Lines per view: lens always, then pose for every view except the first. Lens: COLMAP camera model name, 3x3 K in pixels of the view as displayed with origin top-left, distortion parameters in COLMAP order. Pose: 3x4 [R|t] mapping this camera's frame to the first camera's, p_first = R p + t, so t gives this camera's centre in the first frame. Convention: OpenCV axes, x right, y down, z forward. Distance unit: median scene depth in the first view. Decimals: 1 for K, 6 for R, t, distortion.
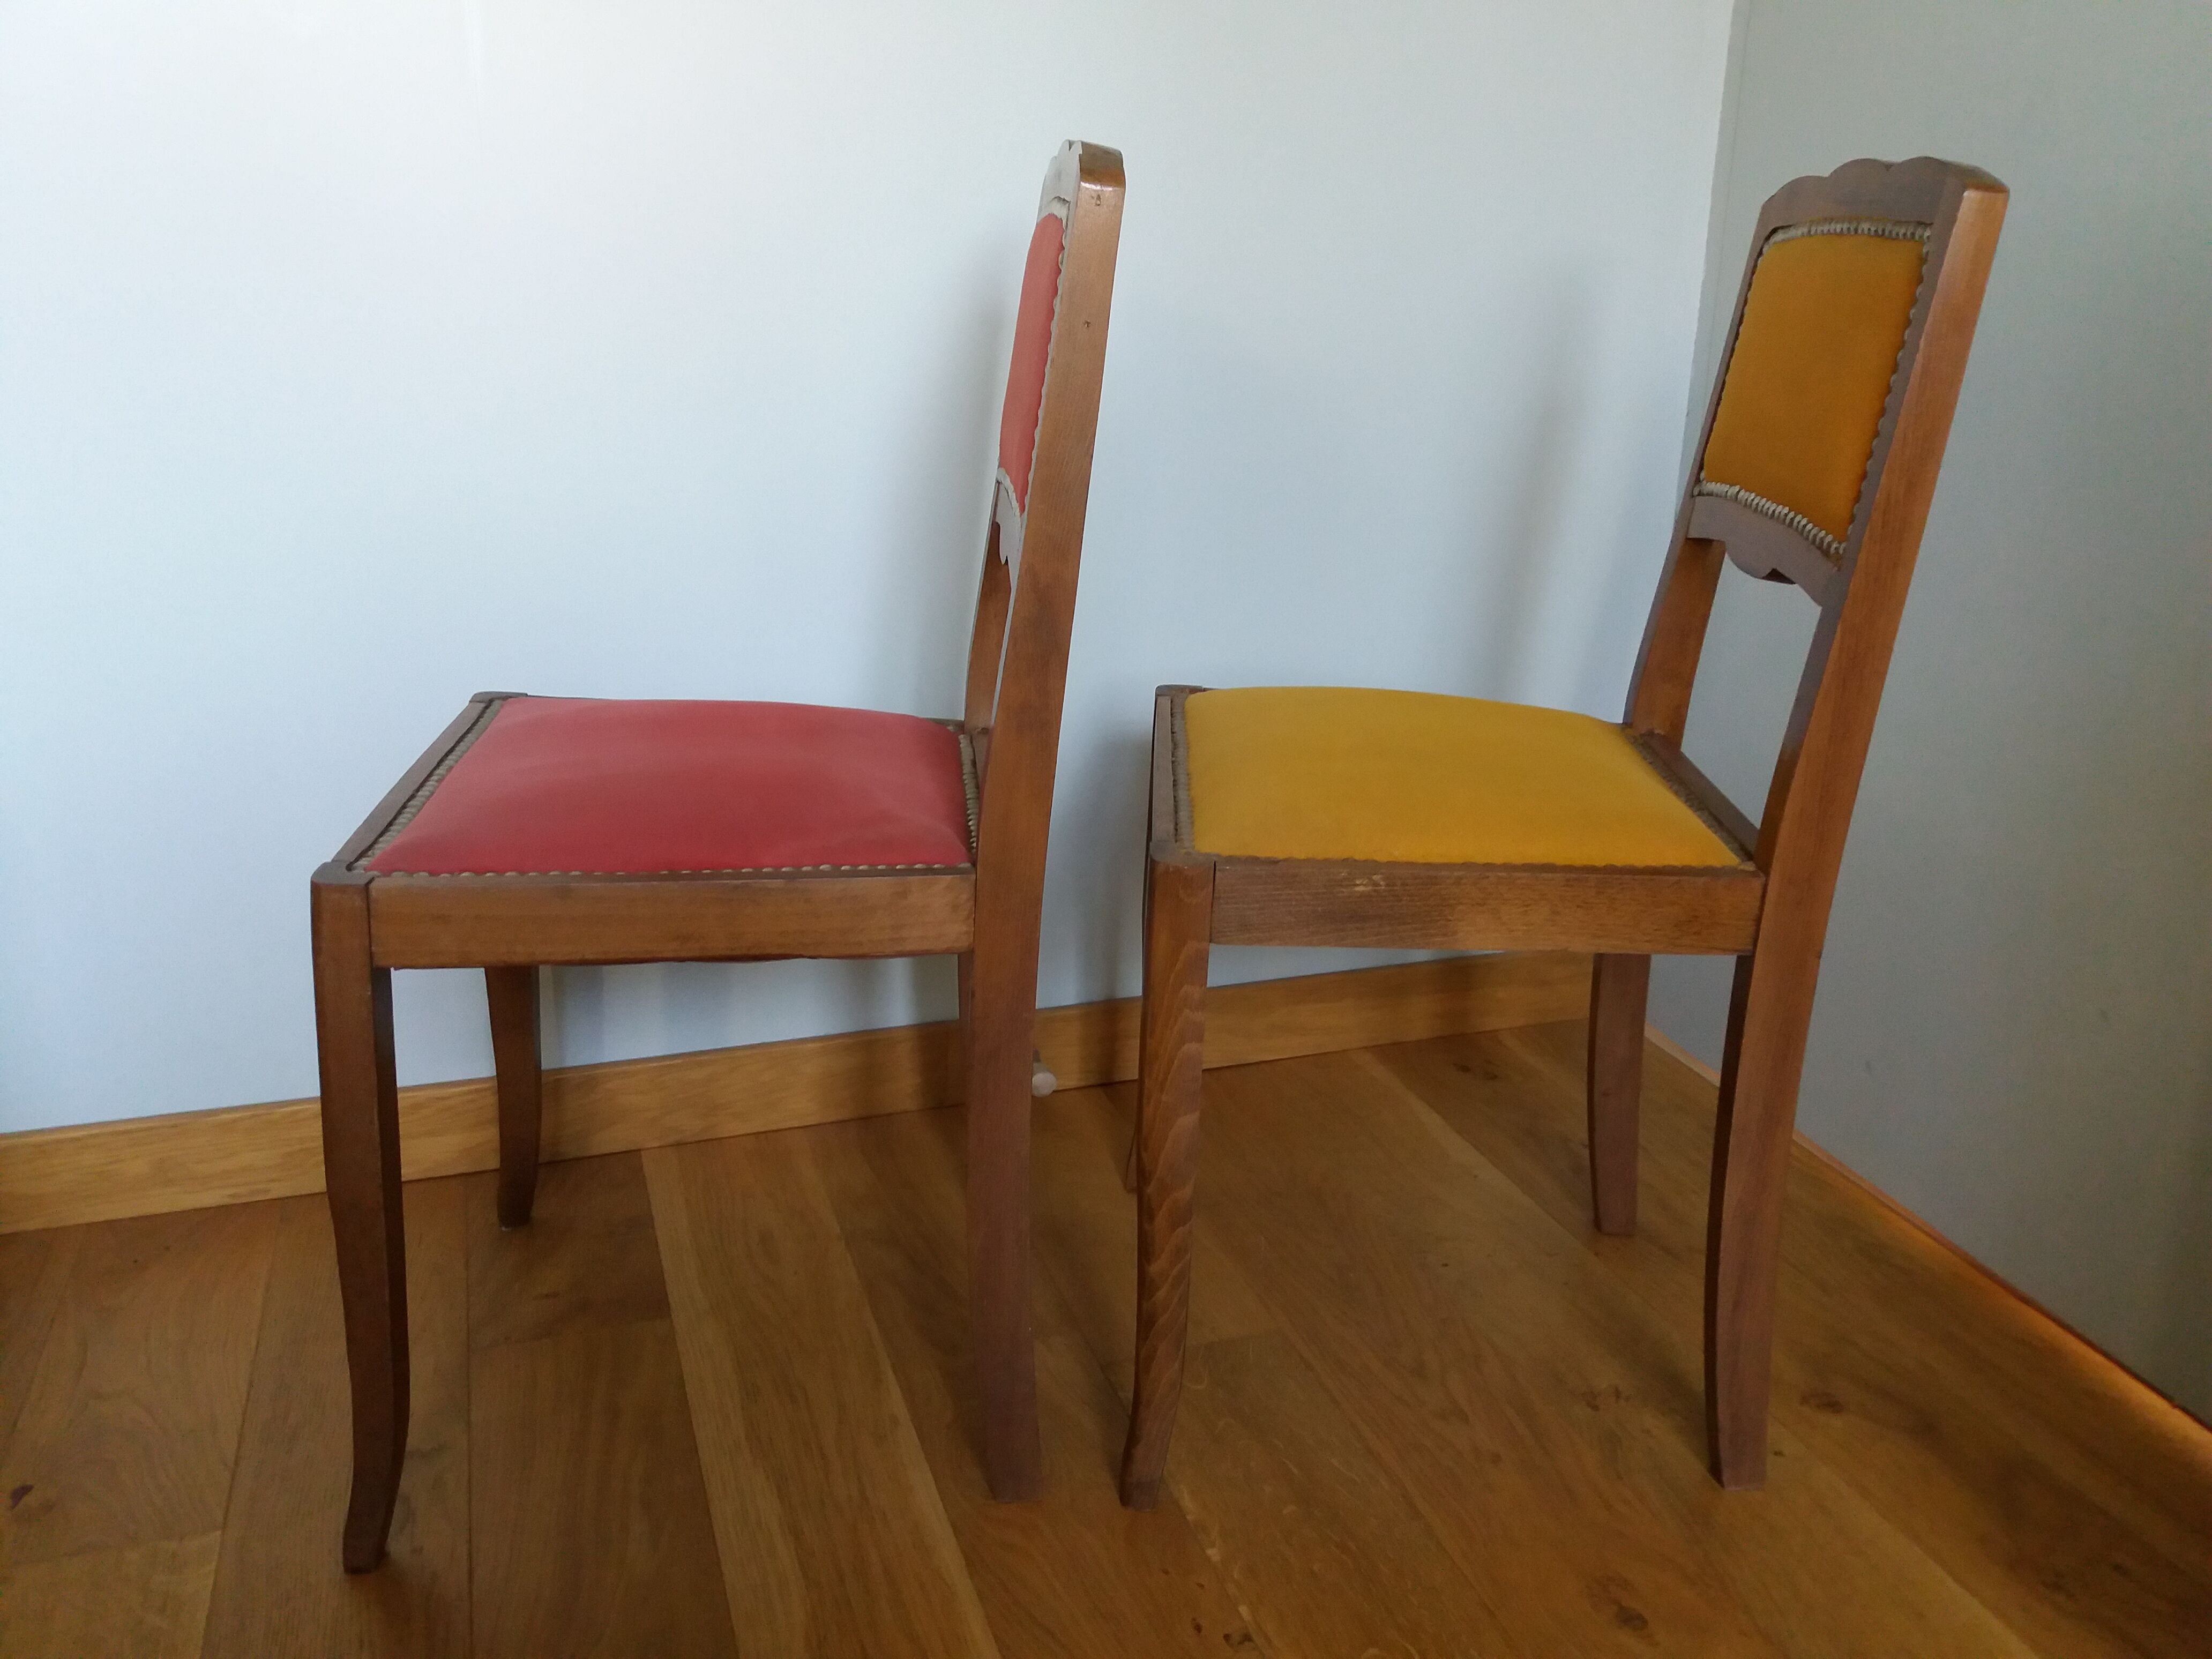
lens RADIAL K [[1723.3, 0, 1104.2], [0, 1723.3, 818.5], [0, 0, 1]] dist [-0.001384, -0.019864]
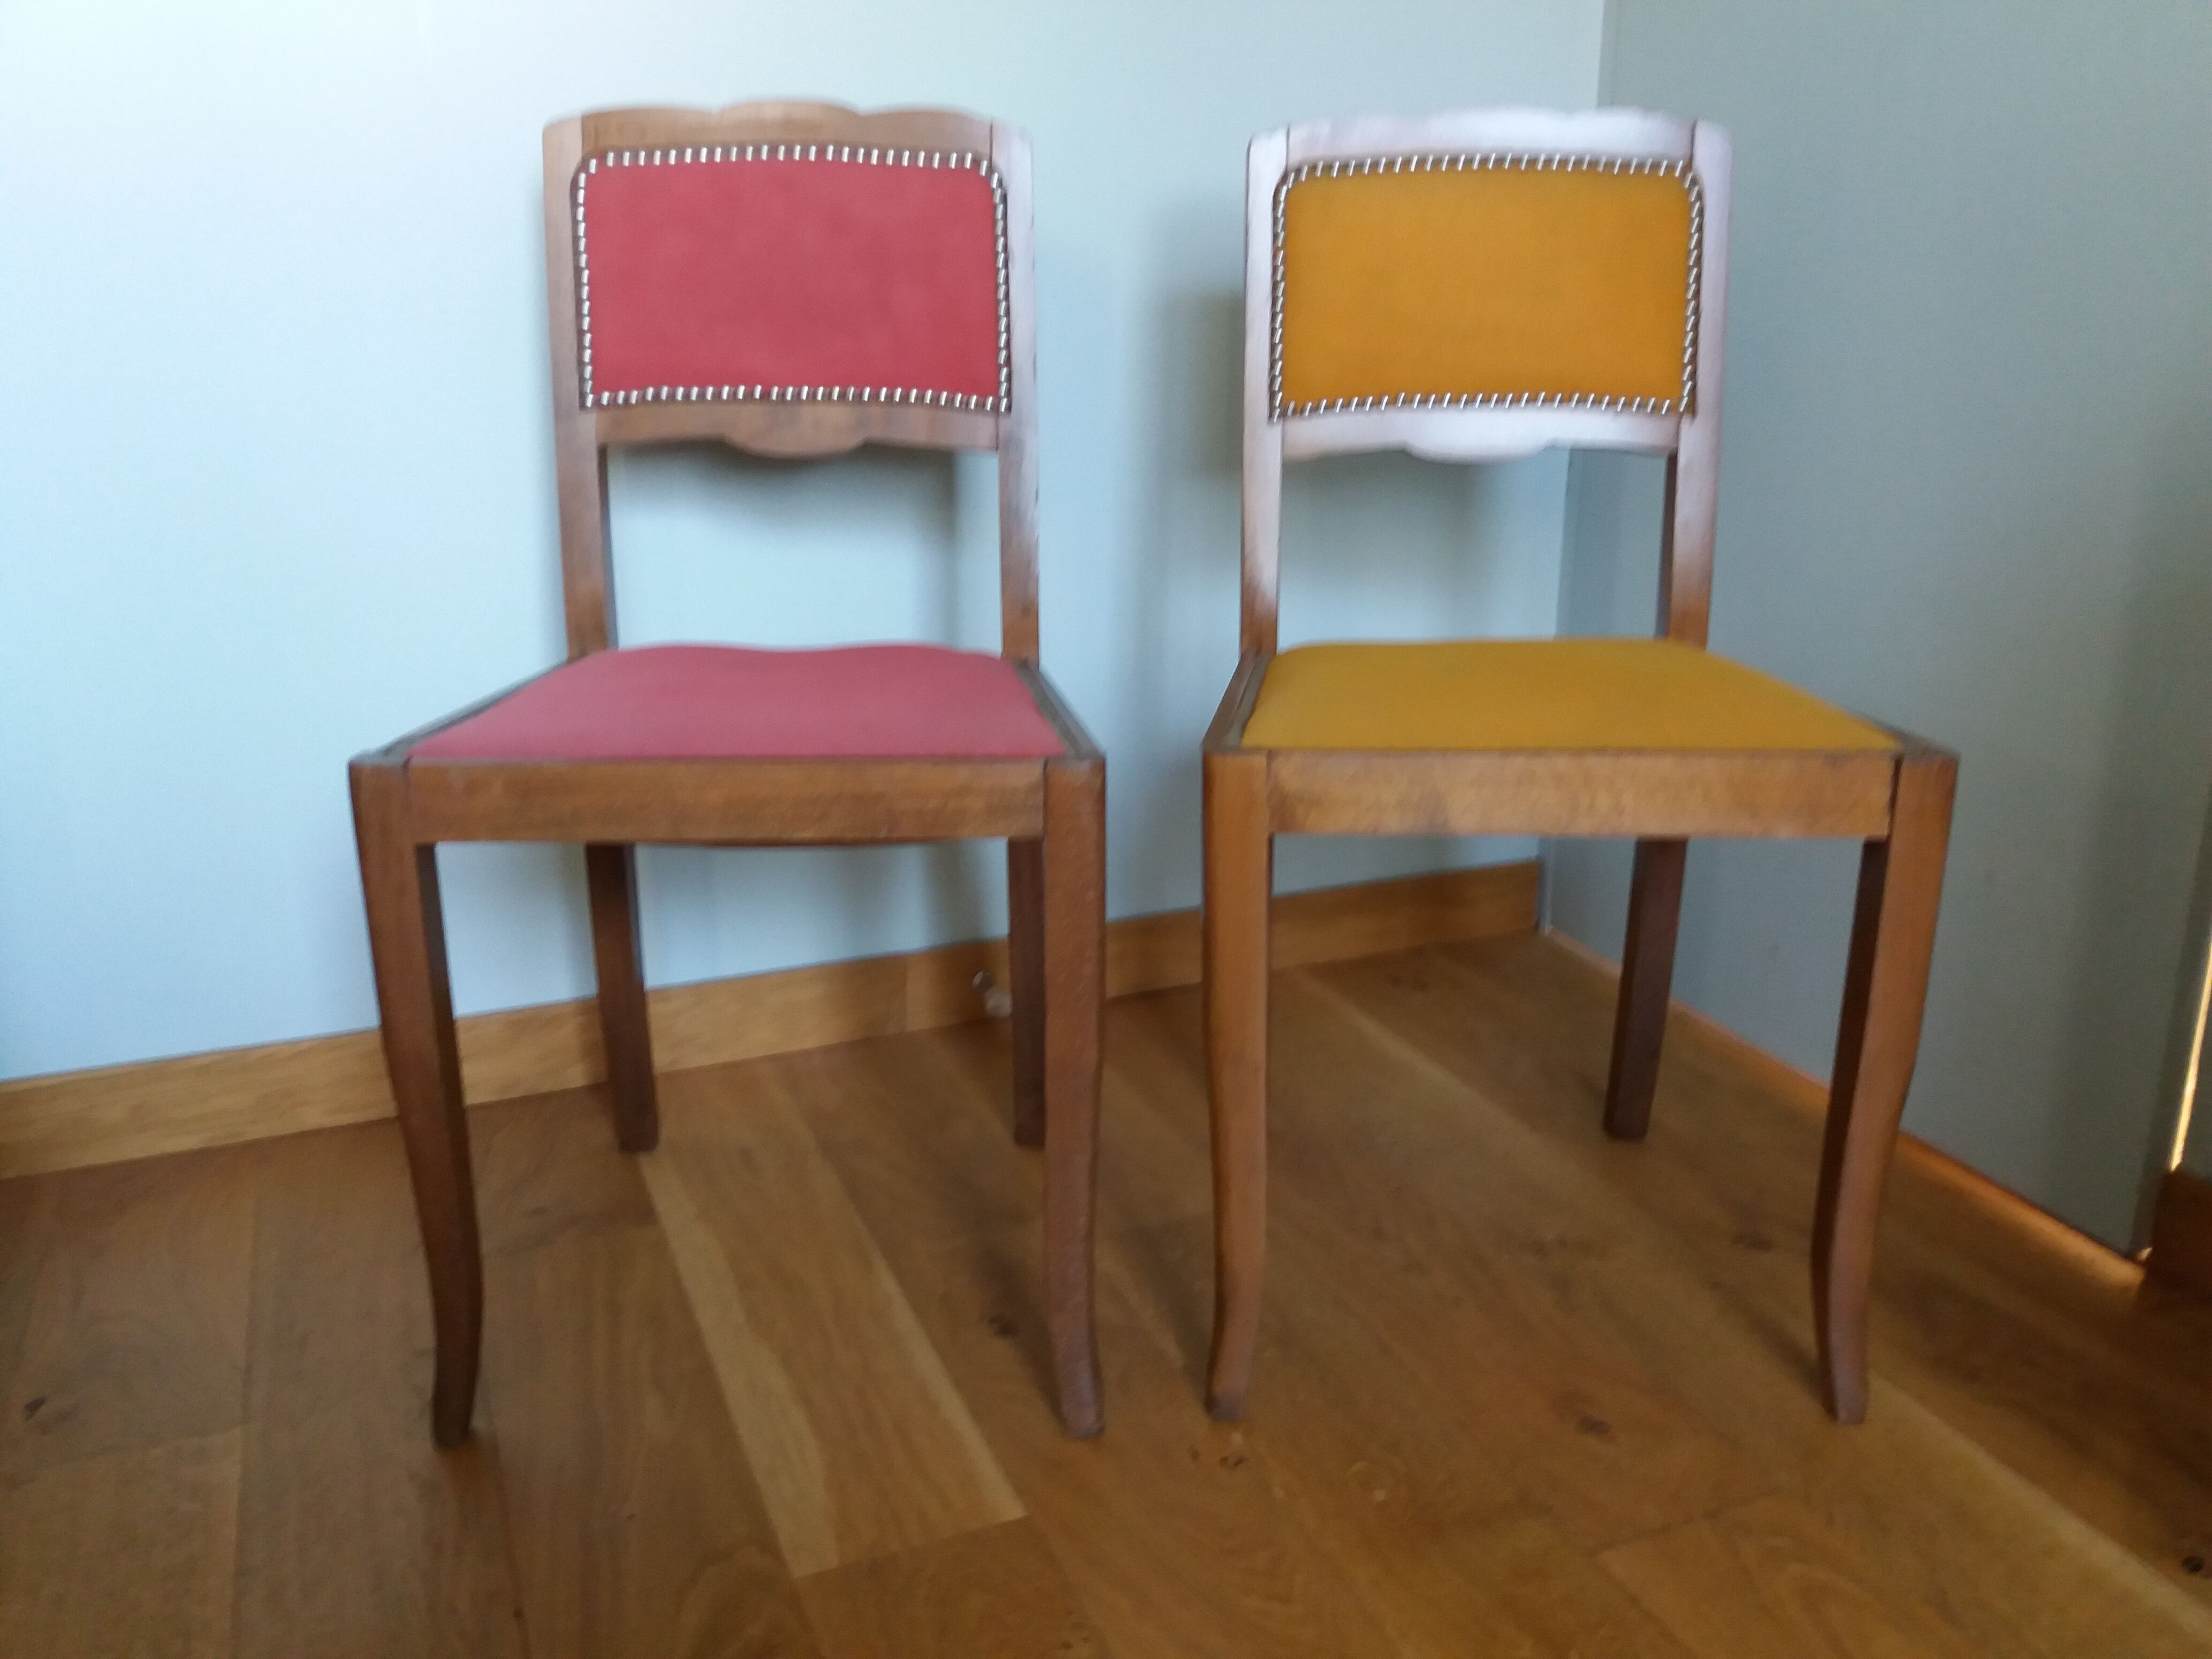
lens RADIAL K [[1723.3, 0, 1101.1], [0, 1723.3, 758.4], [0, 0, 1]] dist [-0.001384, -0.019864]
pose [[0.997380, -0.034392, 0.063647, -0.049783], [0.037173, 0.998381, -0.043042, 0.073569], [-0.062064, 0.045295, 0.997044, -0.068394]]
